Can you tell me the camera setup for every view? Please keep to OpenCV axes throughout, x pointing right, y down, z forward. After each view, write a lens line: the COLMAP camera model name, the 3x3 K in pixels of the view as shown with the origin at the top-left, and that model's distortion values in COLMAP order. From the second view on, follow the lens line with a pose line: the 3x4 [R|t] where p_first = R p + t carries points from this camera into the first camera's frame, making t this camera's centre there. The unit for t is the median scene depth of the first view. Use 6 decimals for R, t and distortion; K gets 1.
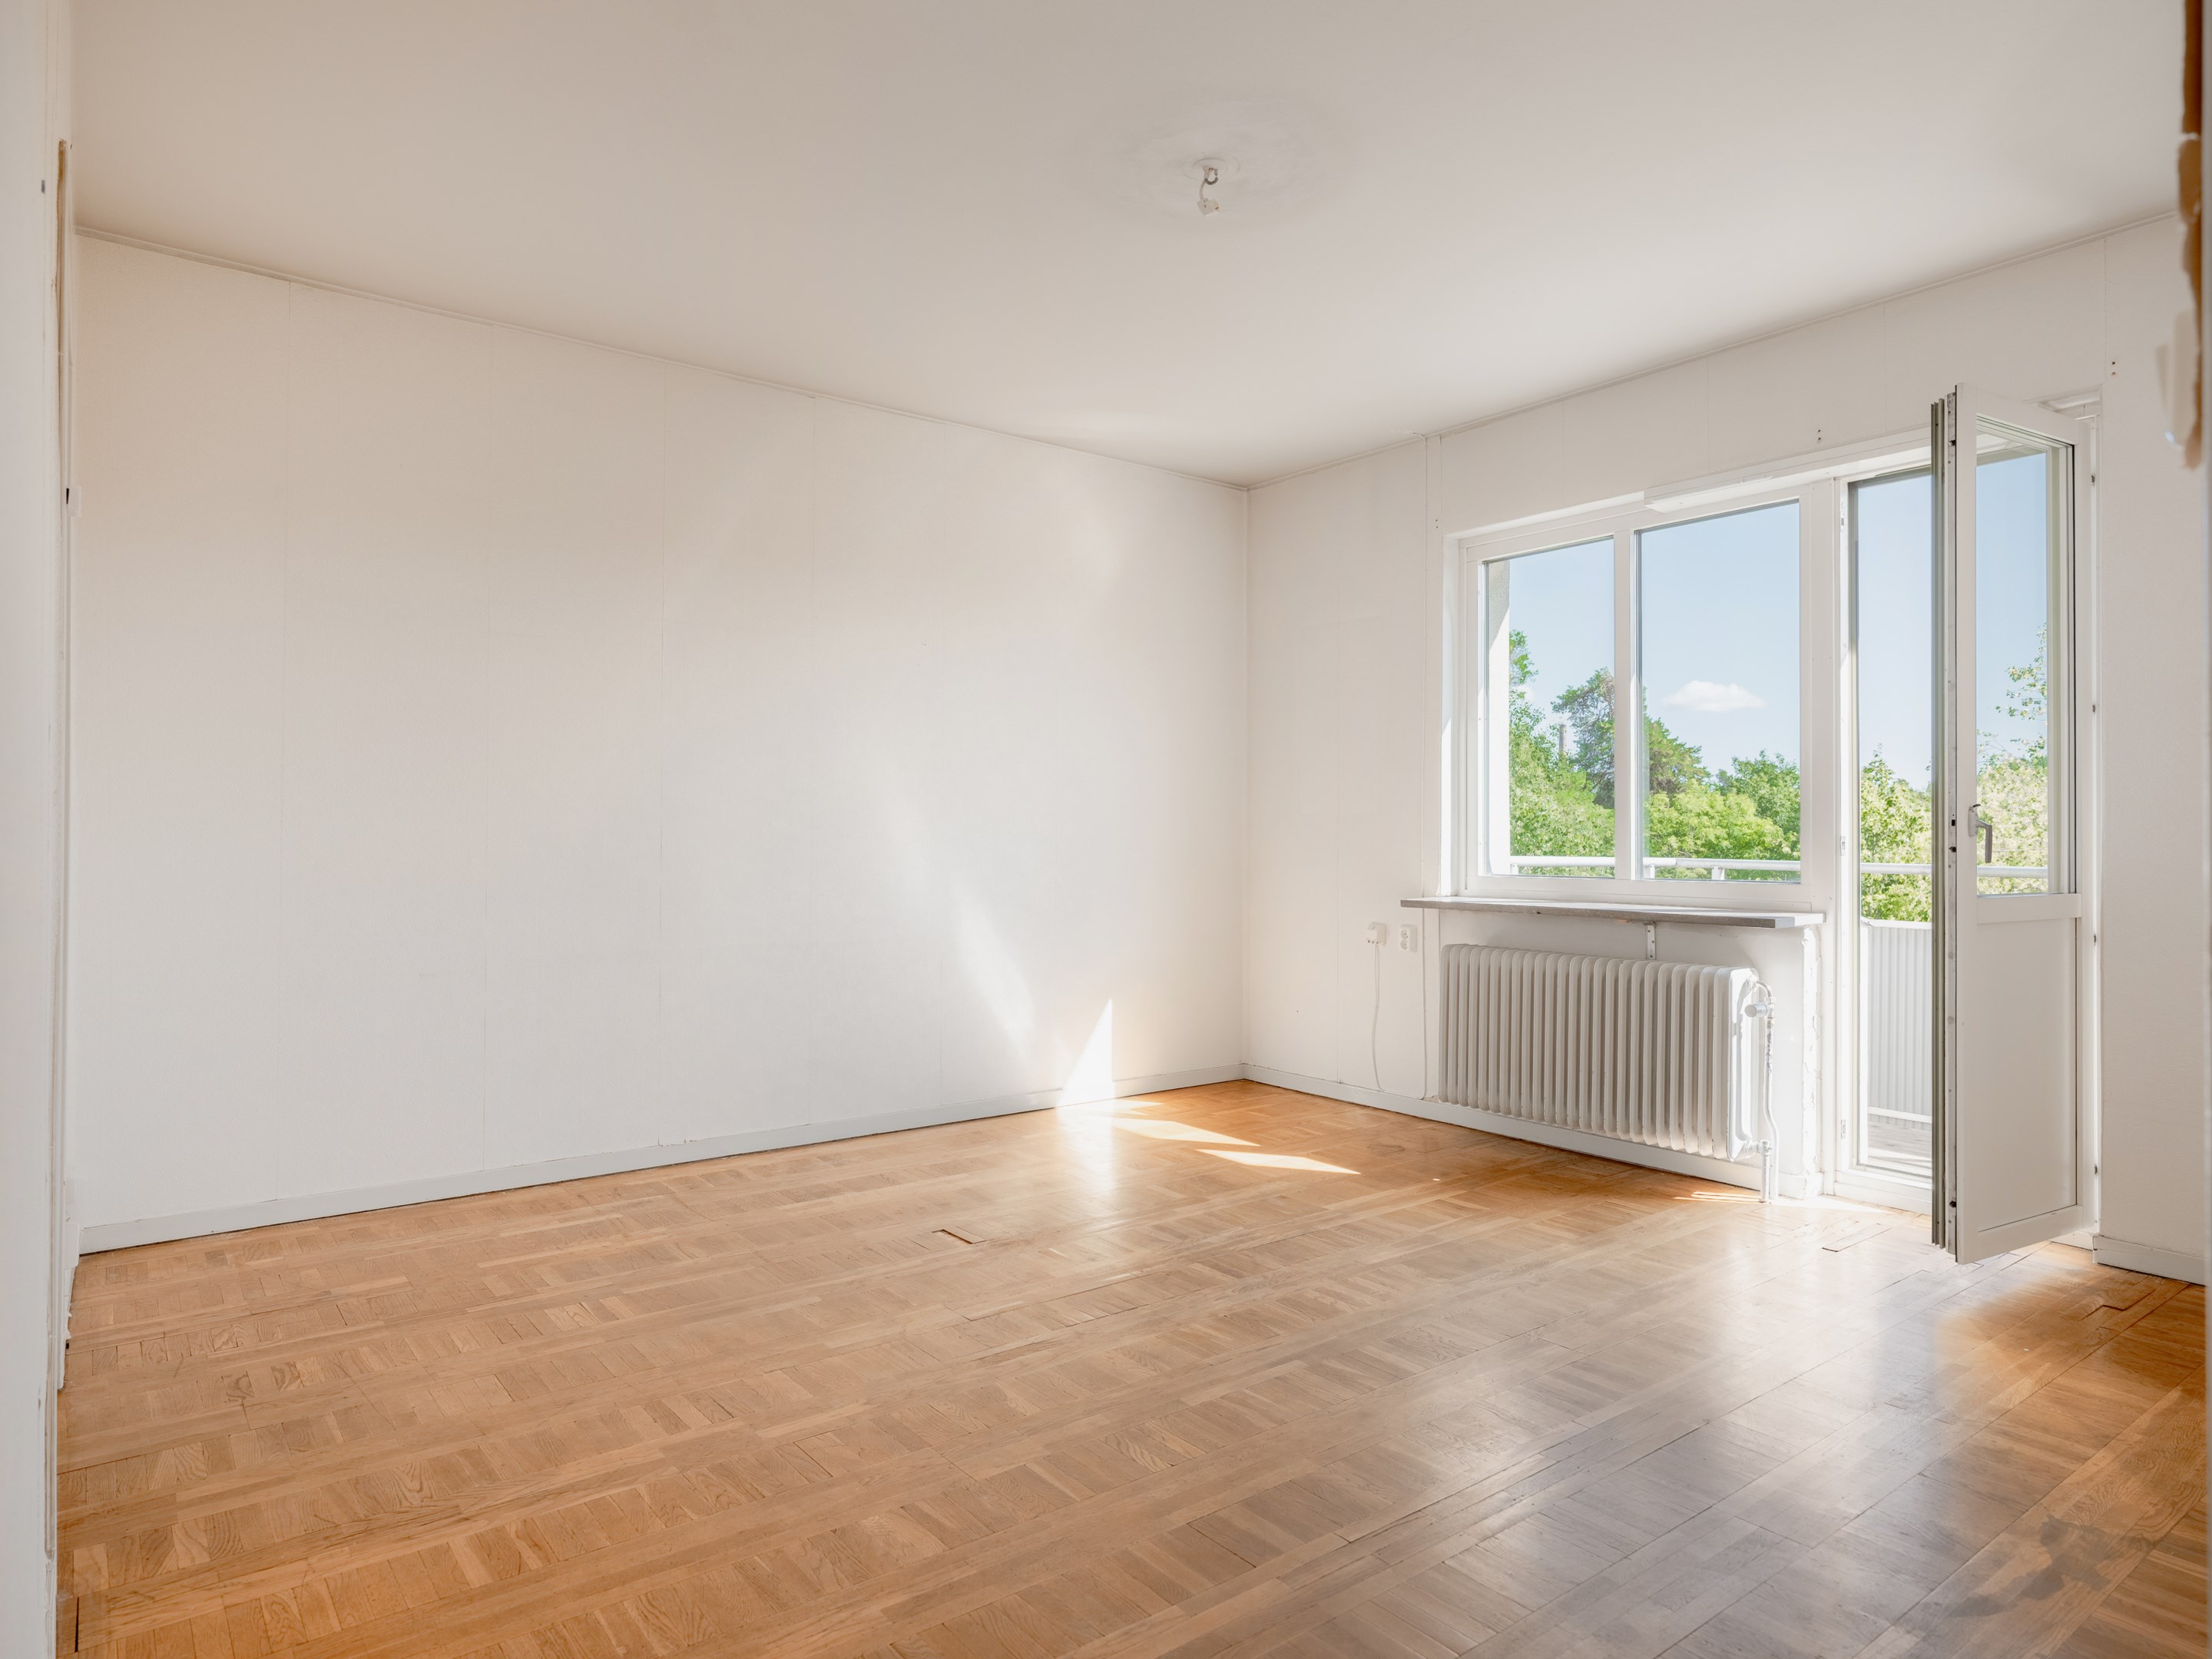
lens RADIAL K [[1329.4, 0, 1106.0], [0, 1329.4, 829.5], [0, 0, 1]] dist [0.006468, 0.000913]
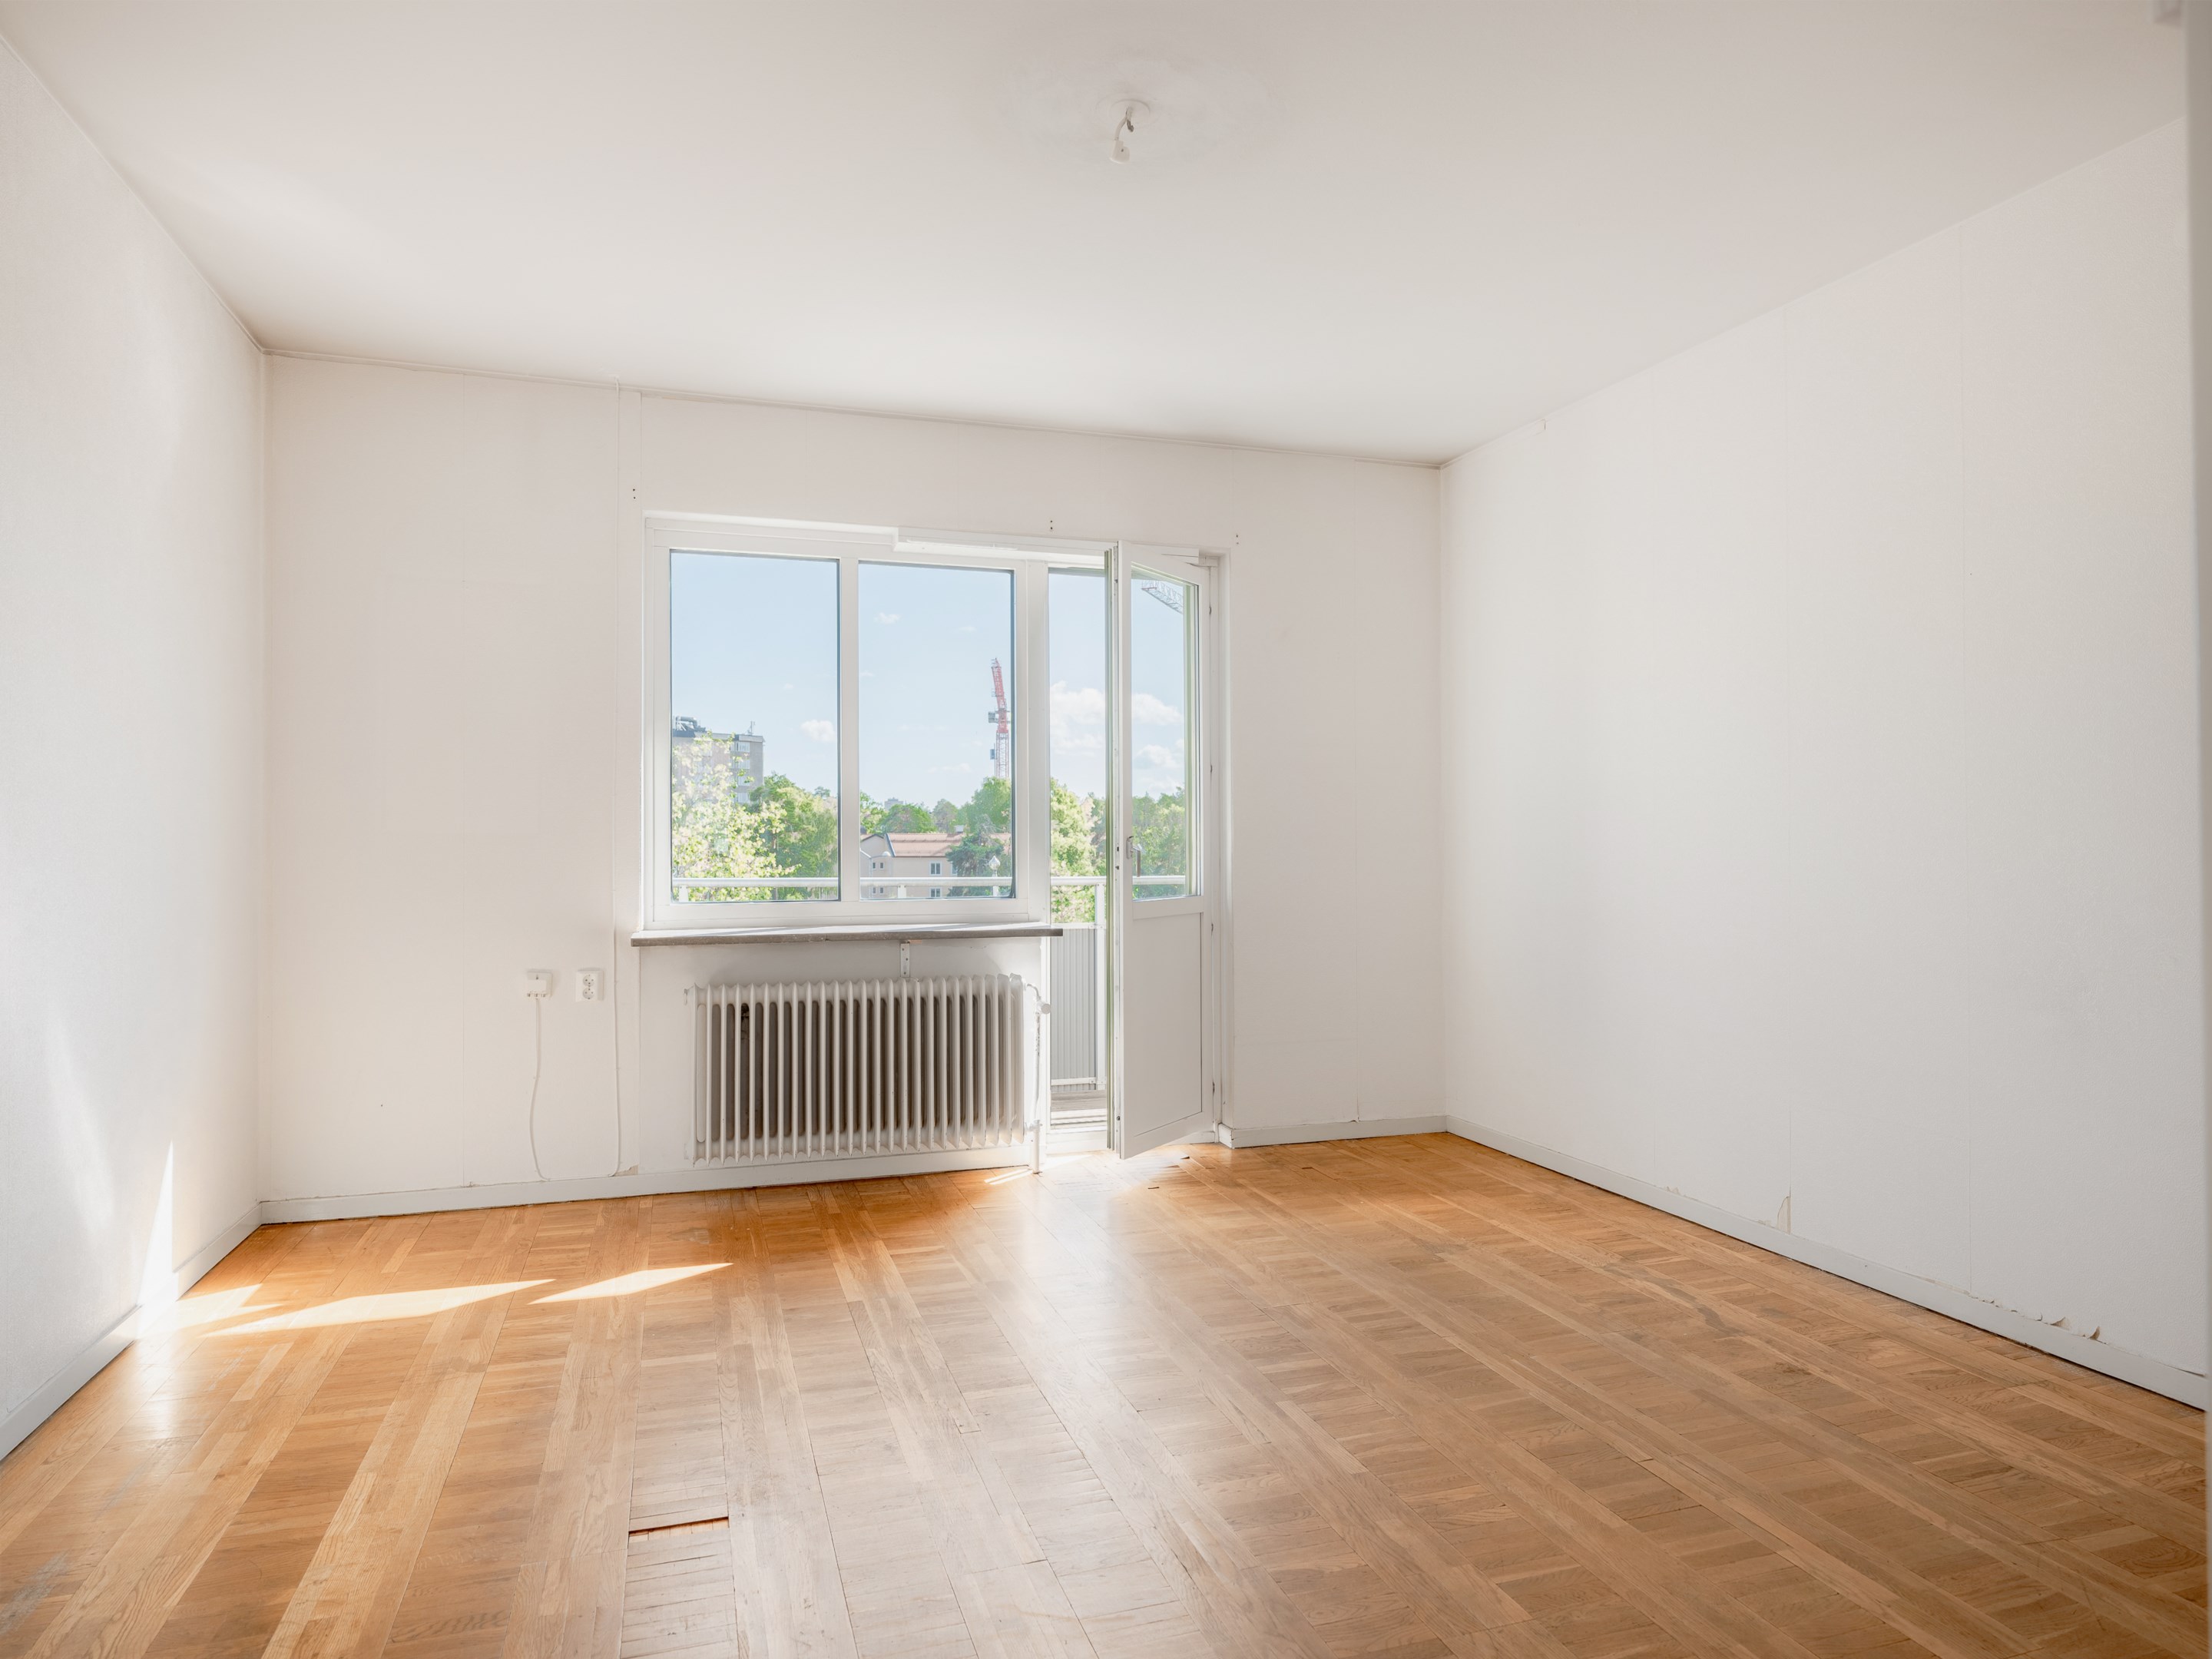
lens RADIAL K [[1328.4, 0, 1106.0], [0, 1328.4, 829.5], [0, 0, 1]] dist [0.000486, 0.000177]
pose [[0.330485, 0.005591, 0.943795, -0.648744], [-0.001073, 0.999984, -0.005548, -0.015016], [-0.943811, 0.000821, 0.330486, 0.623141]]
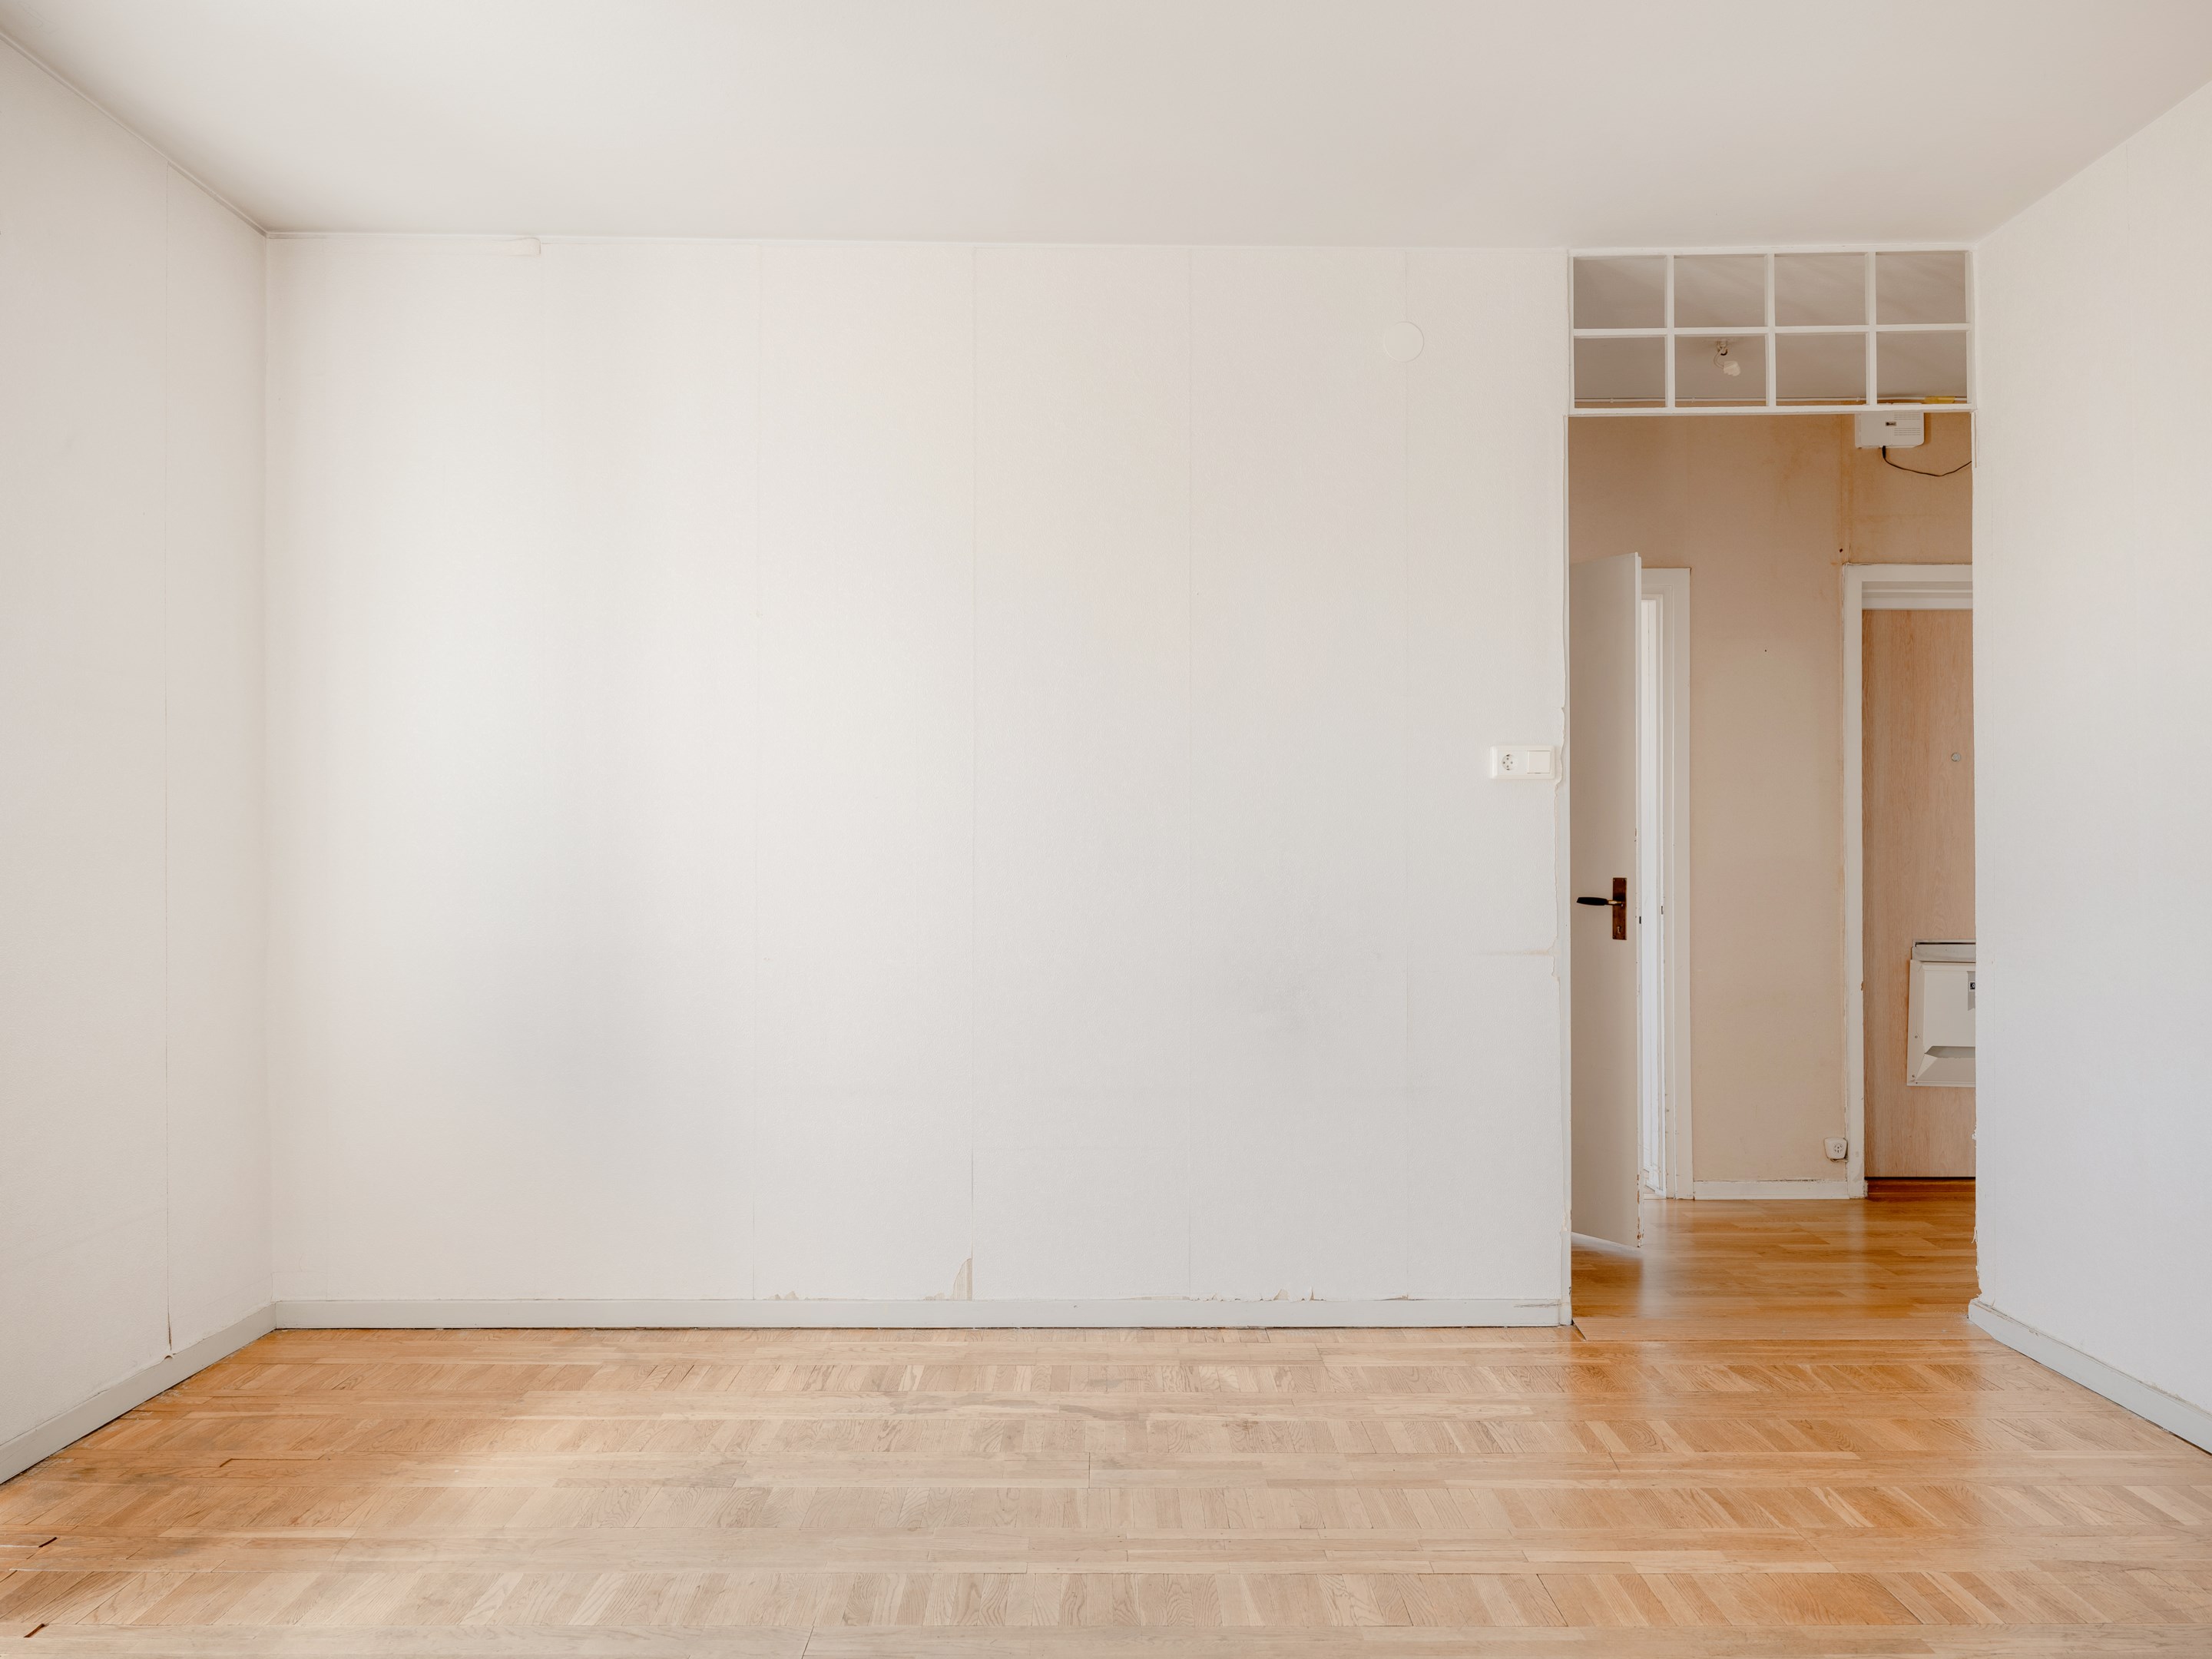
lens RADIAL K [[1491.0, 0, 1106.0], [0, 1491.0, 829.5], [0, 0, 1]] dist [0.001232, 0.001238]
pose [[-0.798547, 0.006619, 0.601896, -0.188133], [-0.006910, 0.999773, -0.020162, -0.008757], [-0.601893, -0.020260, -0.798320, 1.223488]]
